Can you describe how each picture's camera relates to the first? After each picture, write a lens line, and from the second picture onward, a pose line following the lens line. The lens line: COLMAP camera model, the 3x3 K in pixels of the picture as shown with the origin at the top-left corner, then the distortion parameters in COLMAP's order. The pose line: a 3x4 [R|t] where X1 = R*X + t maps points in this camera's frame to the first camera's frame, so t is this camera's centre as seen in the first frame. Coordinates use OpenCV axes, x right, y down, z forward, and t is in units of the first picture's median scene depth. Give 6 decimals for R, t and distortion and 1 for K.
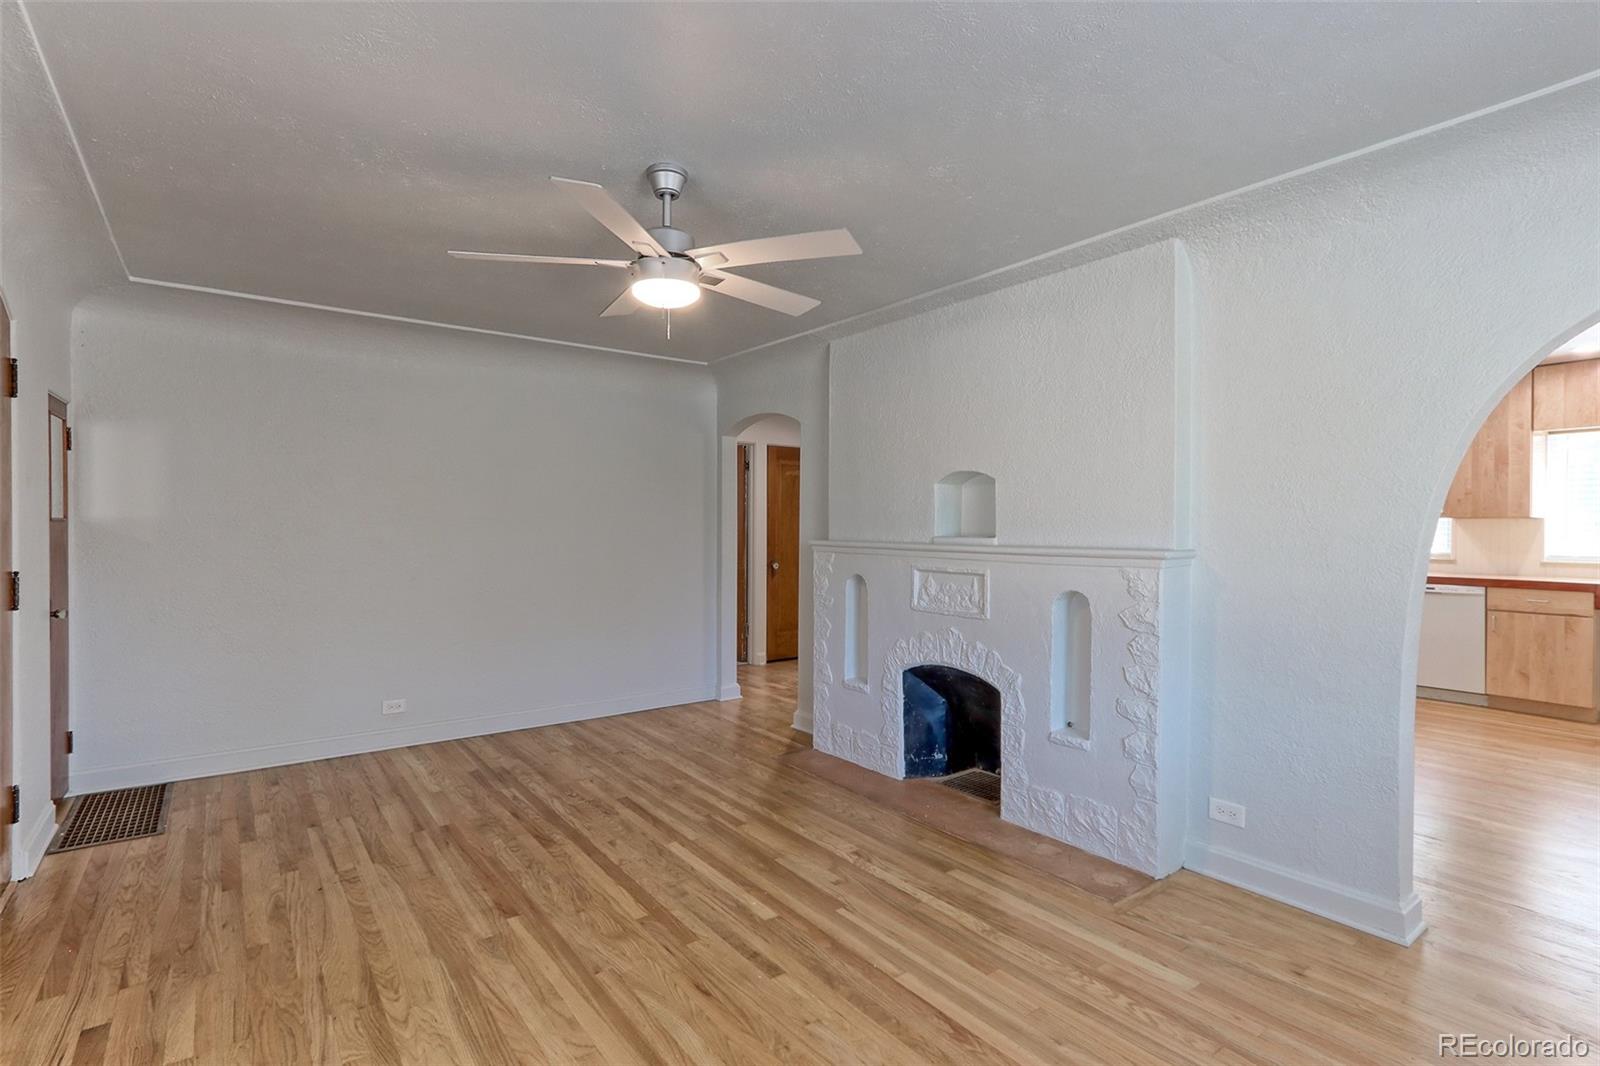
lens RADIAL K [[768.4, 0, 793.2], [0, 768.4, 533.1], [0, 0, 1]] dist [0.000154, 0.000059]
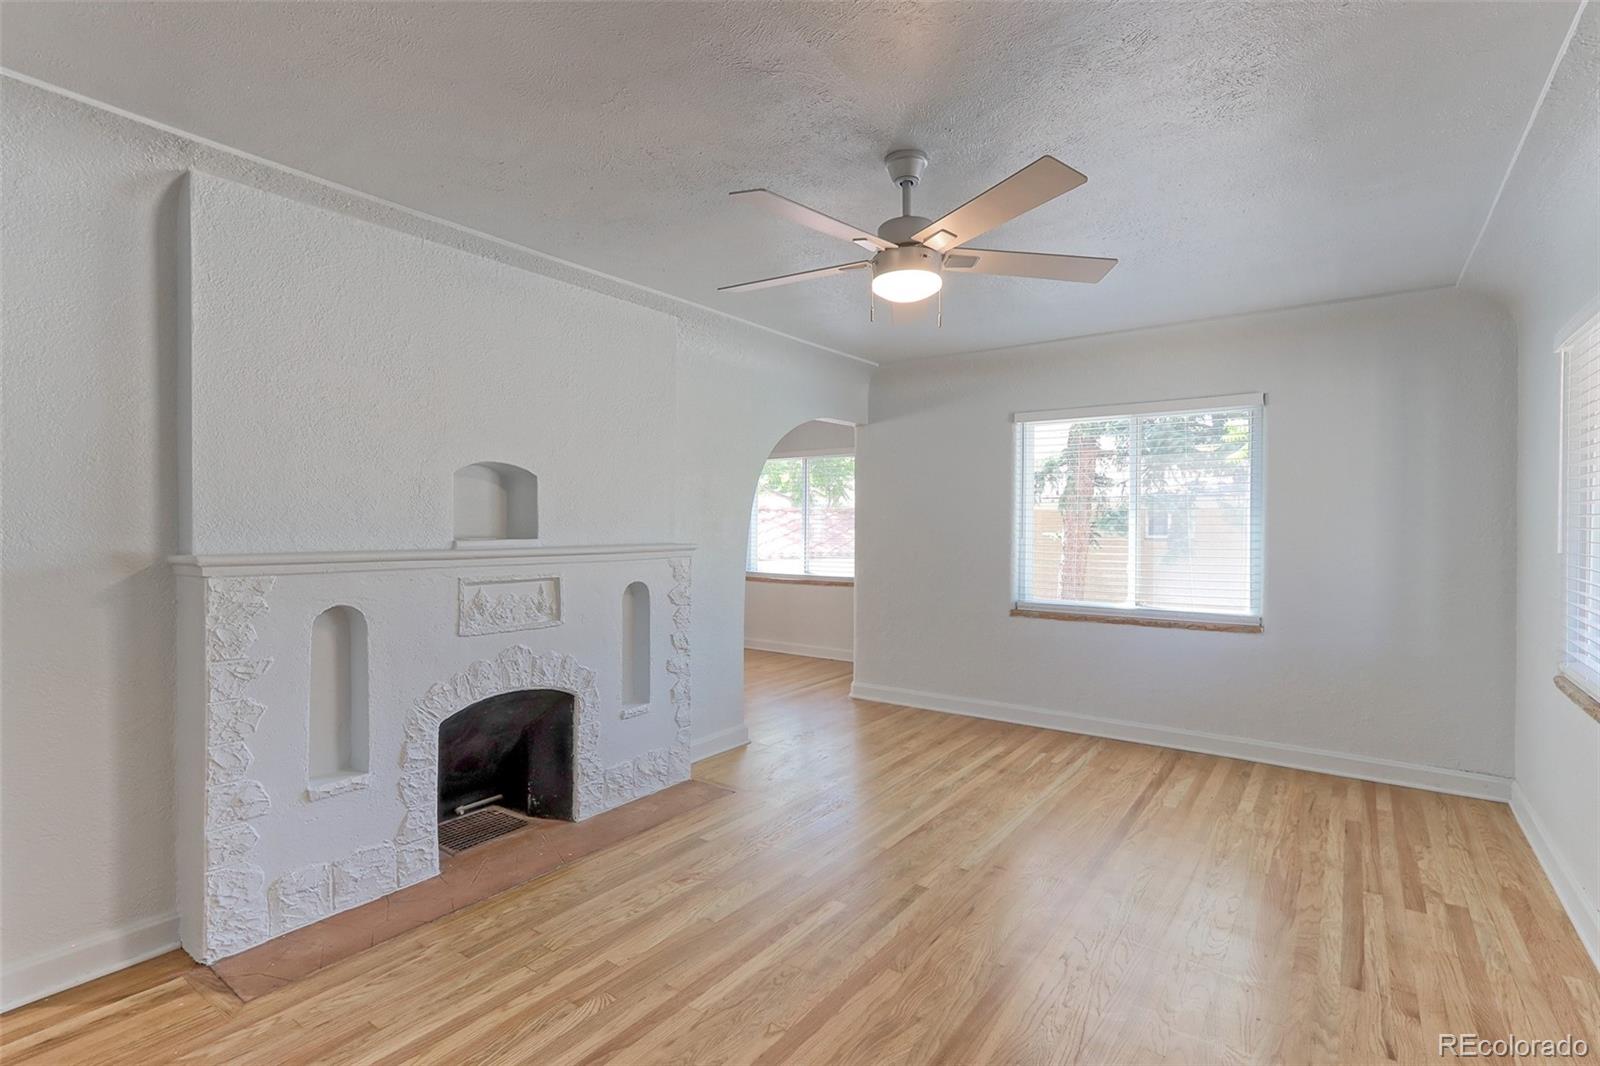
lens RADIAL K [[756.2, 0, 792.9], [0, 756.2, 532.0], [0, 0, 1]] dist [-0.001261, -0.000121]
pose [[-0.289505, -0.015266, 0.957055, -0.761697], [0.004395, 0.999841, 0.017277, -0.018103], [-0.957167, 0.009208, -0.289391, 1.046272]]
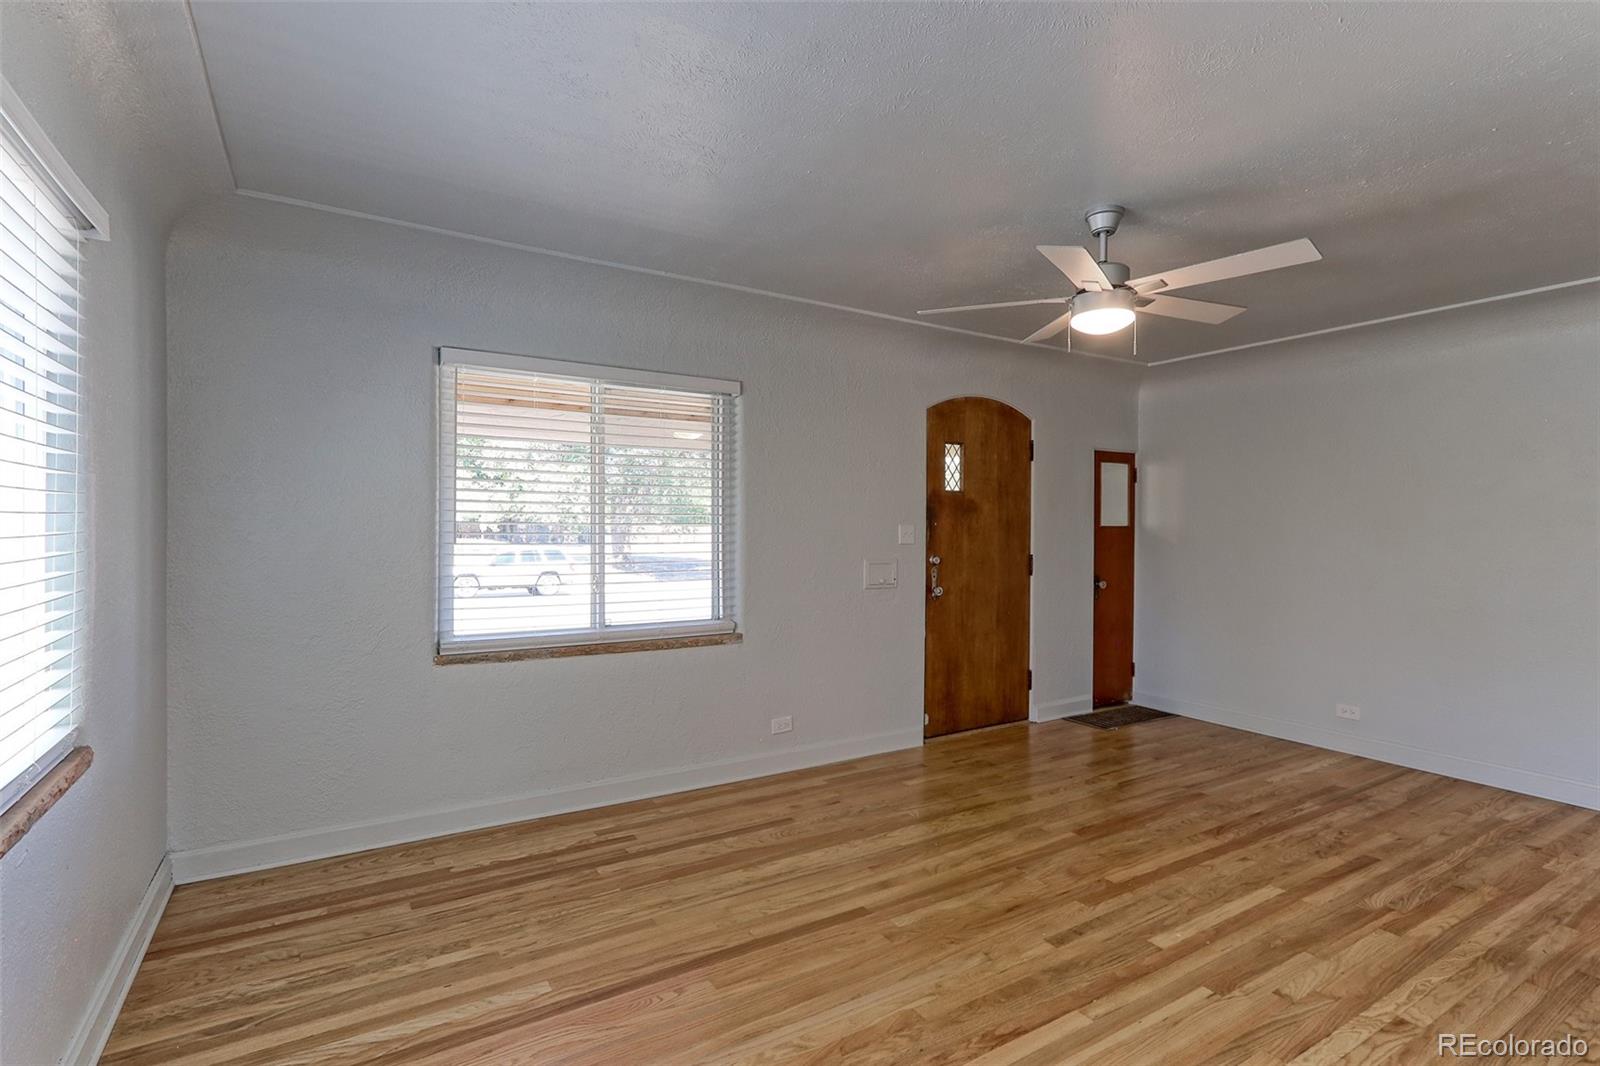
lens RADIAL K [[768.4, 0, 793.2], [0, 768.4, 533.1], [0, 0, 1]] dist [0.000154, 0.000059]
pose [[-0.092518, 0.002629, -0.995708, 0.733821], [-0.016683, 0.999852, 0.004190, -0.000615], [0.995571, 0.016999, -0.092461, 0.490498]]
